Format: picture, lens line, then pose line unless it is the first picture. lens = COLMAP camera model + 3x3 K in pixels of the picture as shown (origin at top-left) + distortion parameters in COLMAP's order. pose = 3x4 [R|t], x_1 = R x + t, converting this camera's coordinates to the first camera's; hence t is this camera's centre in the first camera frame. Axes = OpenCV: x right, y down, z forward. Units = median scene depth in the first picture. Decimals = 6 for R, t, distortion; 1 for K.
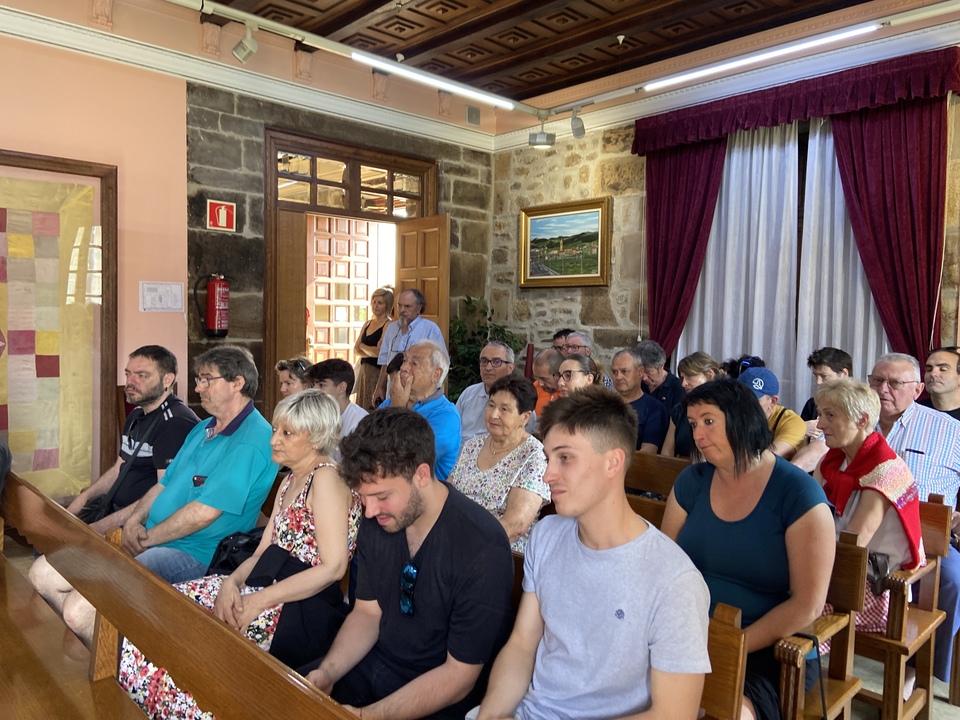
lens RADIAL K [[725.2, 0, 480.4], [0, 725.2, 350.4], [0, 0, 1]] dist [0.129137, -0.160096]
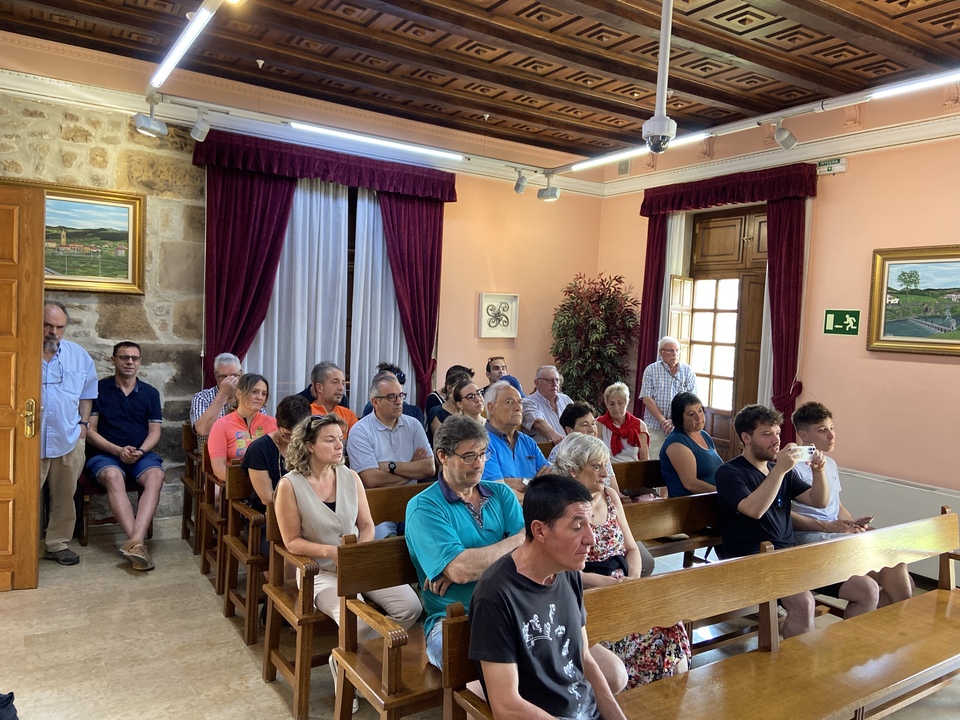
lens RADIAL K [[725.2, 0, 480.4], [0, 725.2, 350.4], [0, 0, 1]] dist [0.129137, -0.160096]
pose [[0.184629, -0.054918, 0.981273, -0.639271], [-0.002041, 0.998414, 0.056262, -0.072520], [-0.982806, -0.012390, 0.184224, 0.427953]]
